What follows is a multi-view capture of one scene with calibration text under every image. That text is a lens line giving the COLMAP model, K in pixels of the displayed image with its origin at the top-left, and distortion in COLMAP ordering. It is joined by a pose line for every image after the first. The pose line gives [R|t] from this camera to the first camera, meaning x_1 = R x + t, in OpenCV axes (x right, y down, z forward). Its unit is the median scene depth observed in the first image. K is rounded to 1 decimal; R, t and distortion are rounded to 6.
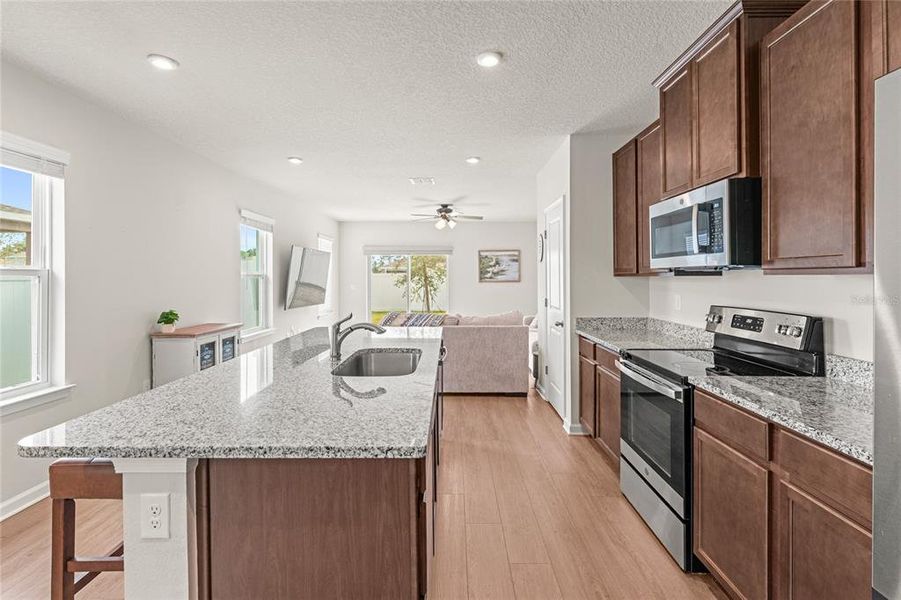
lens RADIAL K [[419.3, 0, 451.5], [0, 419.3, 276.2], [0, 0, 1]] dist [-0.012055, -0.000783]
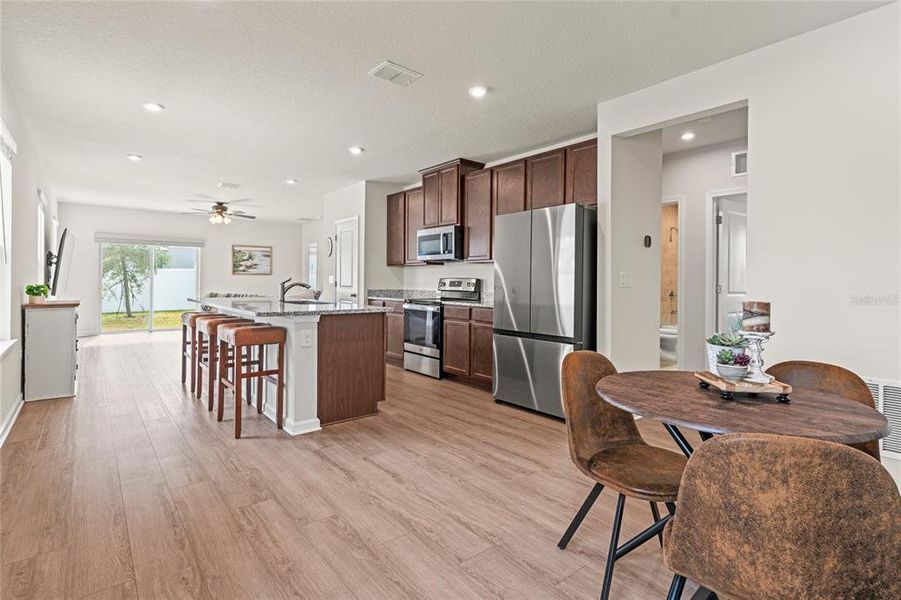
lens RADIAL K [[441.2, 0, 447.6], [0, 441.2, 276.2], [0, 0, 1]] dist [-0.003849, 0.004919]
pose [[0.774643, 0.016244, 0.632190, -0.453043], [-0.013037, 0.999868, -0.009717, 0.045490], [-0.632264, -0.000715, 0.774753, -0.454667]]
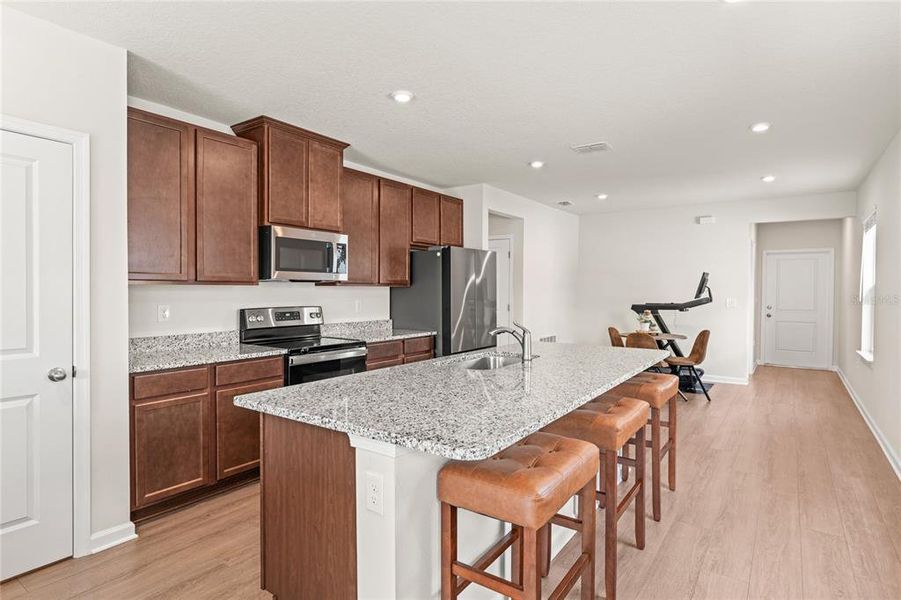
lens RADIAL K [[481.7, 0, 452.6], [0, 481.7, 299.6], [0, 0, 1]] dist [-0.000837, -0.004845]
pose [[-0.821554, -0.016397, 0.569895, -0.404918], [-0.006951, 0.999800, 0.018747, 0.006056], [-0.570088, 0.011440, -0.821504, 1.044564]]
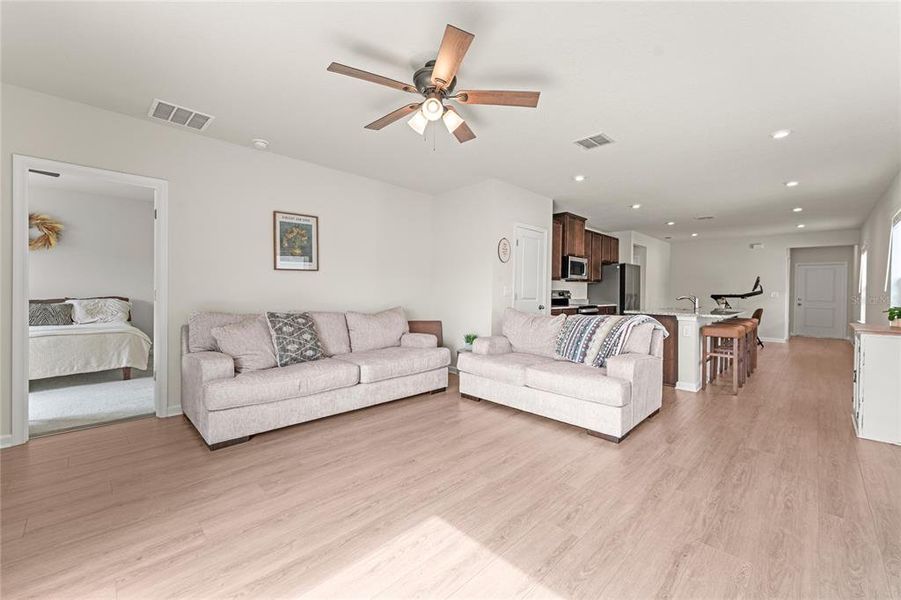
lens RADIAL K [[371.1, 0, 443.8], [0, 371.1, 293.1], [0, 0, 1]] dist [0.000296, -0.000764]
pose [[-0.707832, -0.016263, 0.706193, -0.411943], [-0.017041, 0.999837, 0.005944, 0.049298], [-0.706175, -0.007826, -0.707994, 1.962363]]
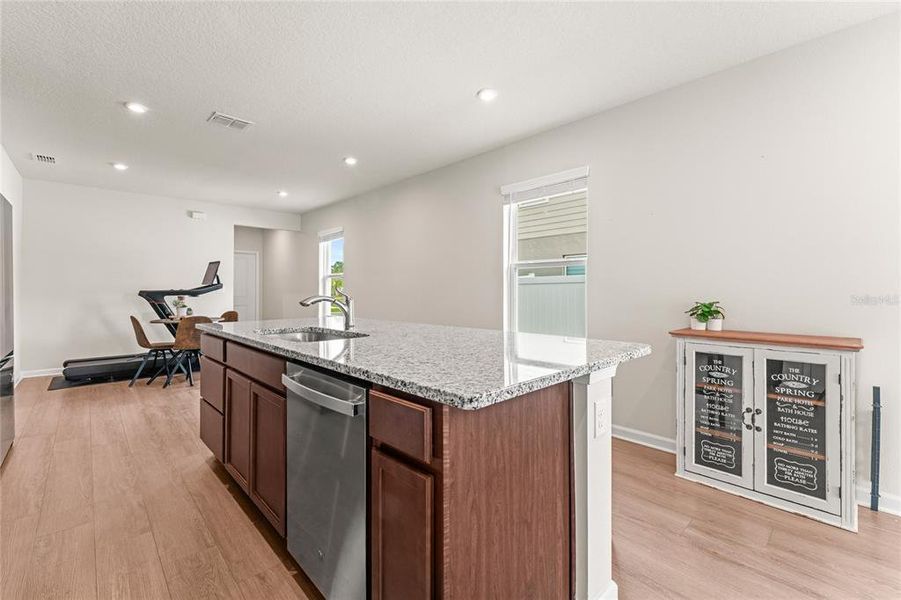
lens RADIAL K [[389.2, 0, 451.2], [0, 389.2, 292.9], [0, 0, 1]] dist [-0.001664, -0.000310]
pose [[-0.721155, 0.004725, -0.692758, 0.117792], [0.003576, 0.999989, 0.003097, 0.049726], [0.692764, -0.000244, -0.721164, 0.938072]]
